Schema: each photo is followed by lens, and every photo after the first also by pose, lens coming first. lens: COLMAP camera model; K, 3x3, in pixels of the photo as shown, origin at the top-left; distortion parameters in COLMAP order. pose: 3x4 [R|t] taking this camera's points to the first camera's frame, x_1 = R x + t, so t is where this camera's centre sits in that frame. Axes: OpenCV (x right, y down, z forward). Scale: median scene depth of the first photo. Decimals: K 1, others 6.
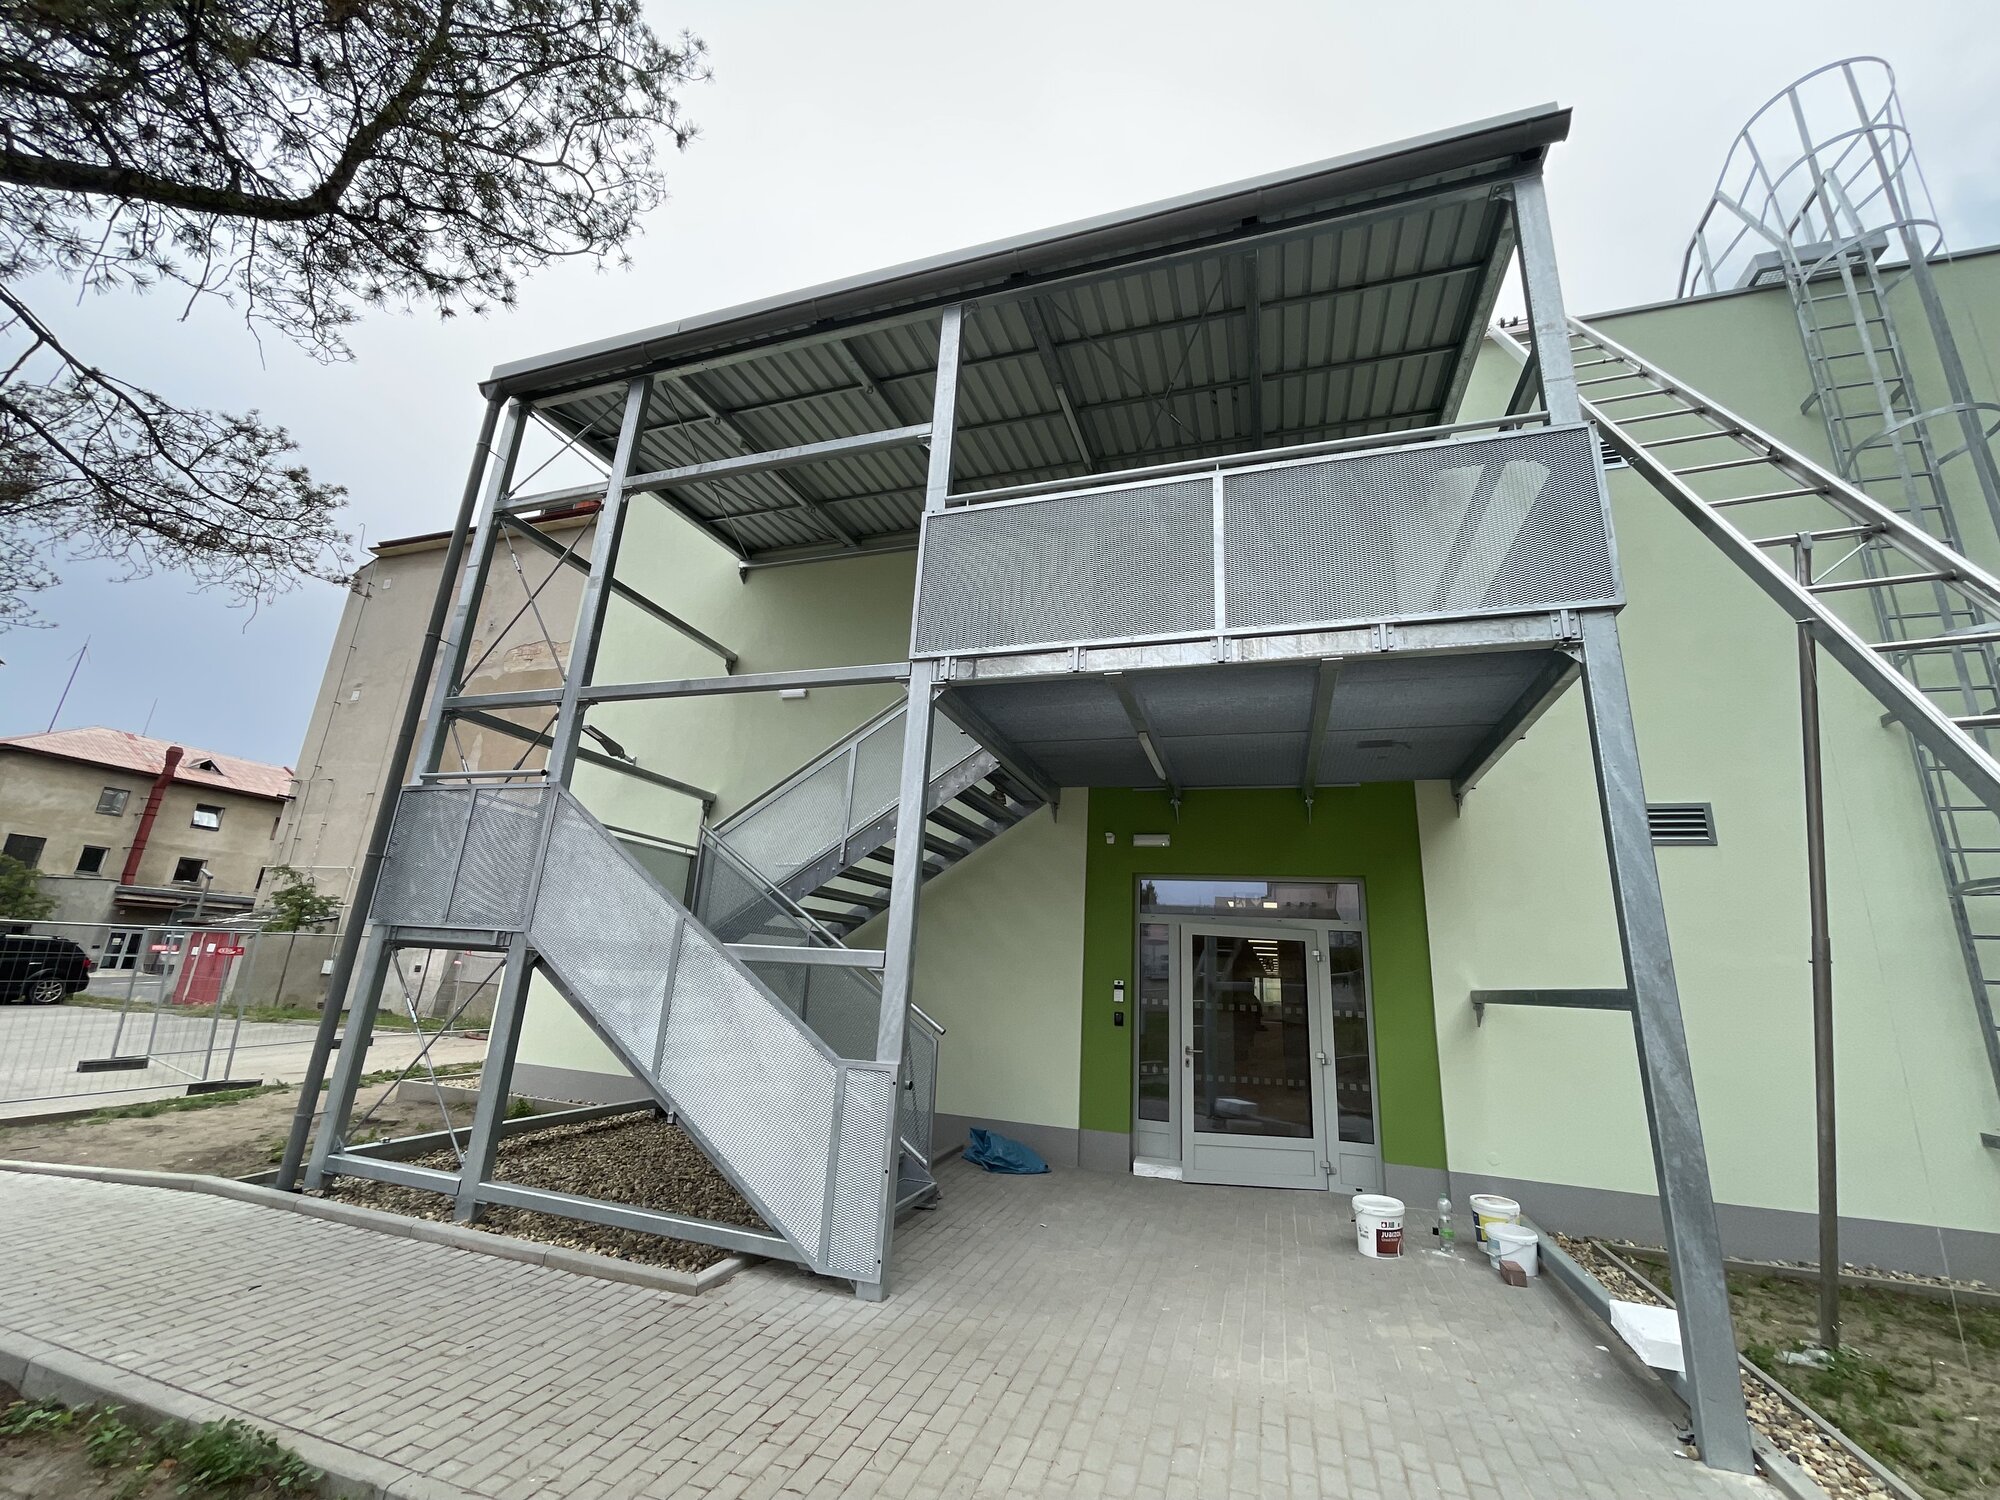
lens RADIAL K [[807.2, 0, 1004.7], [0, 807.2, 747.1], [0, 0, 1]] dist [-0.001072, -0.000196]
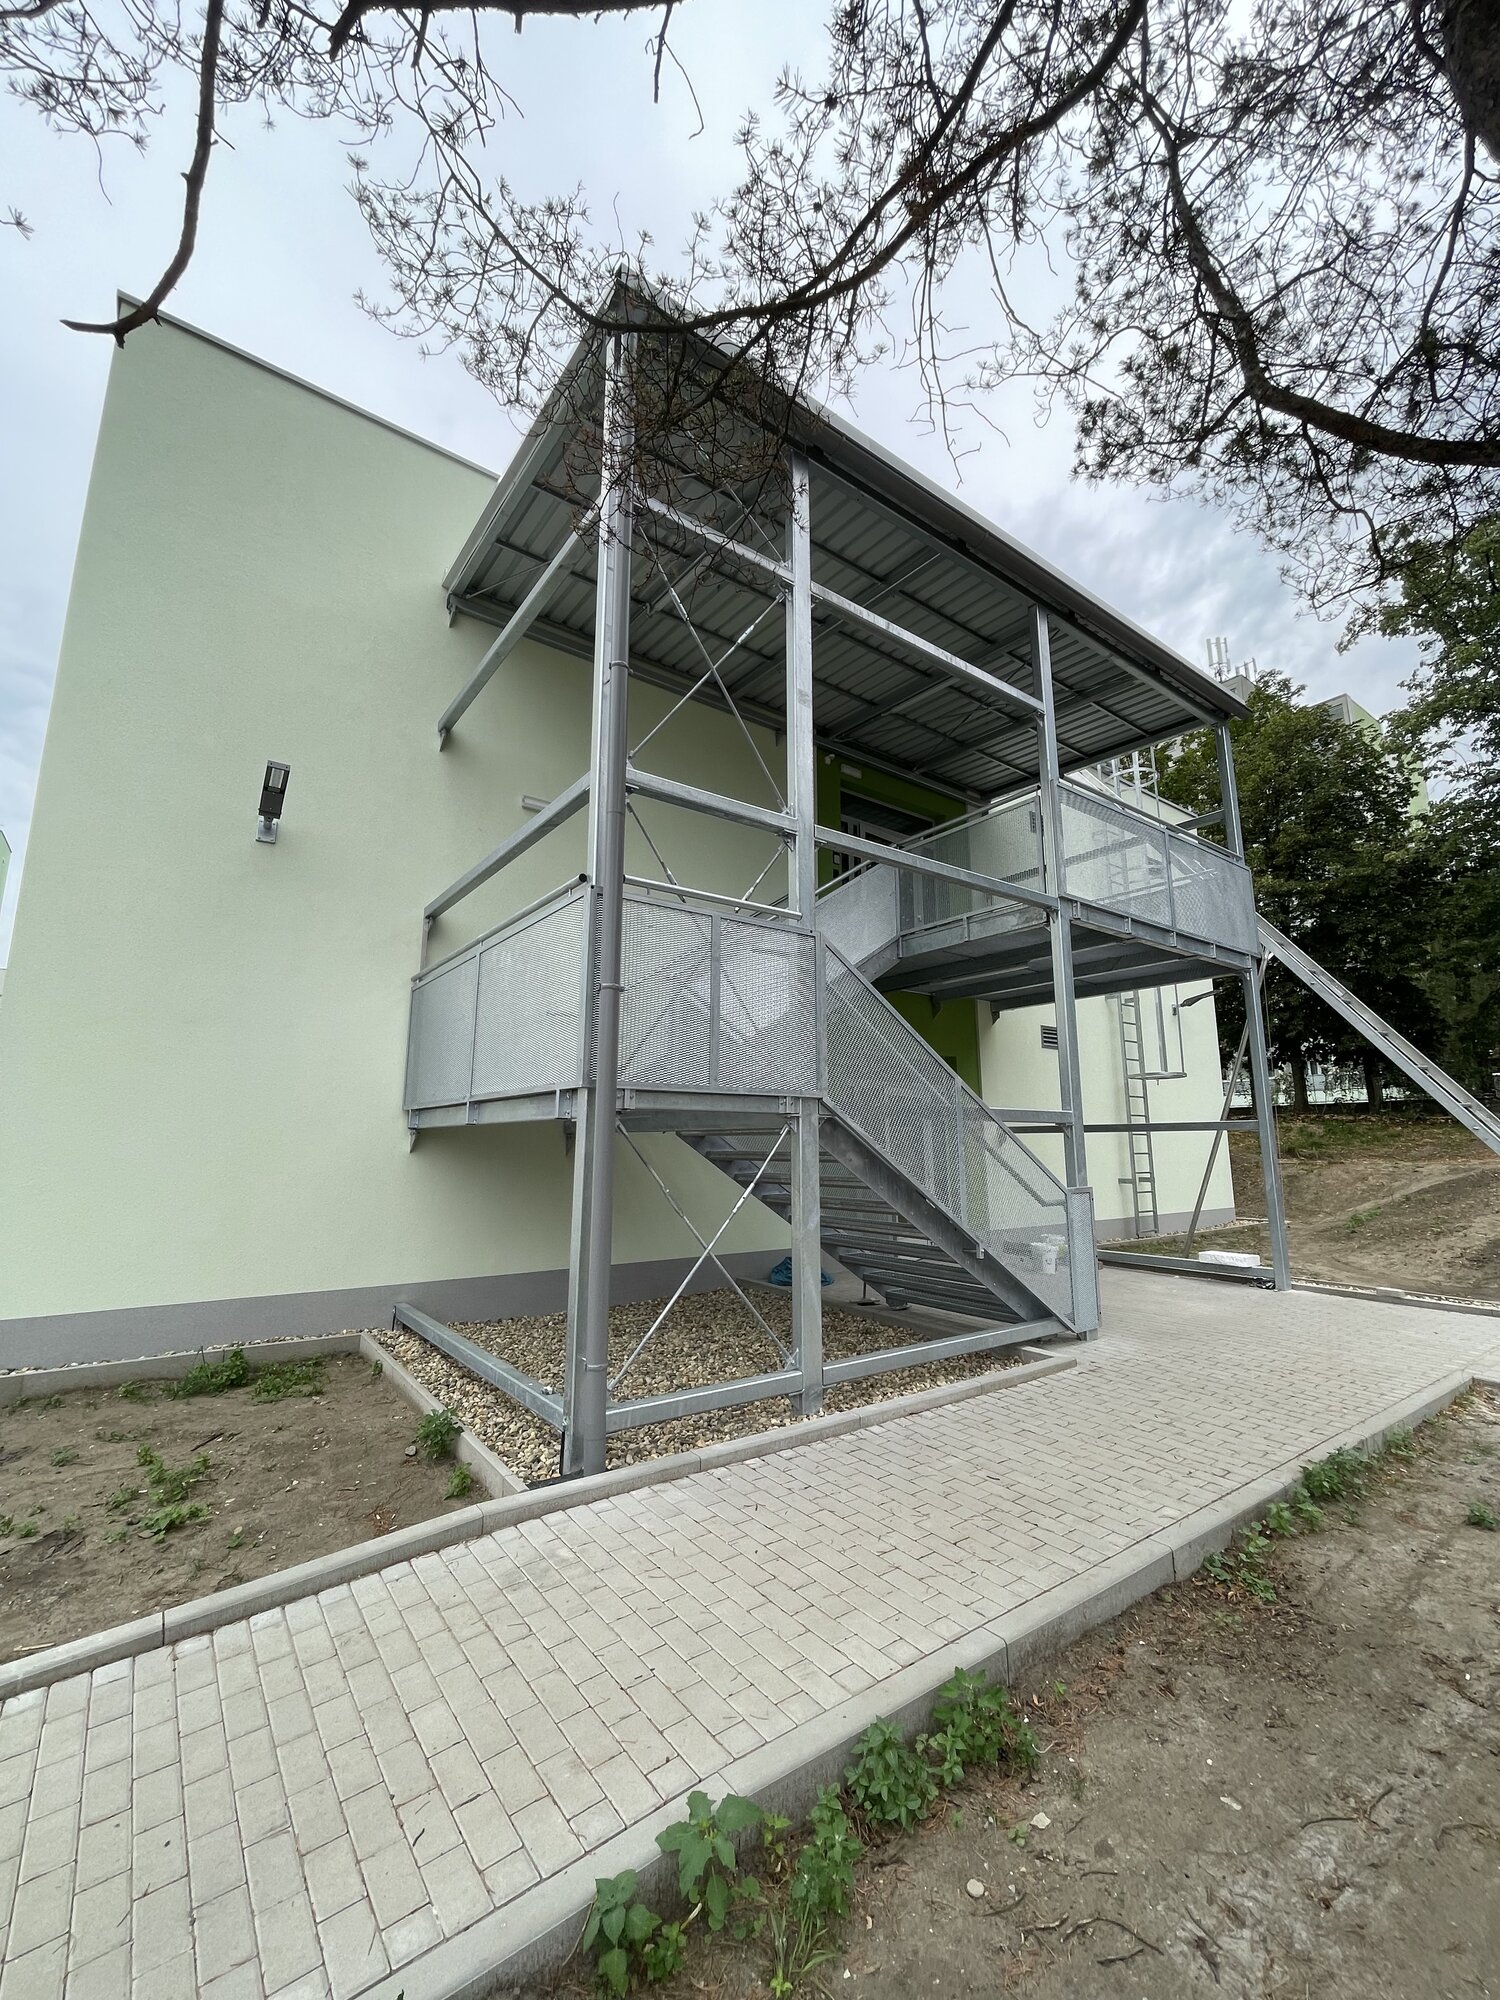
lens RADIAL K [[807.2, 0, 754.1], [0, 807.2, 994.3], [0, 0, 1]] dist [-0.001072, -0.000196]
pose [[0.569512, 0.105434, 0.815193, -1.834882], [-0.197537, 0.980231, 0.011224, 0.169190], [-0.797894, -0.167423, 0.579080, 0.754223]]
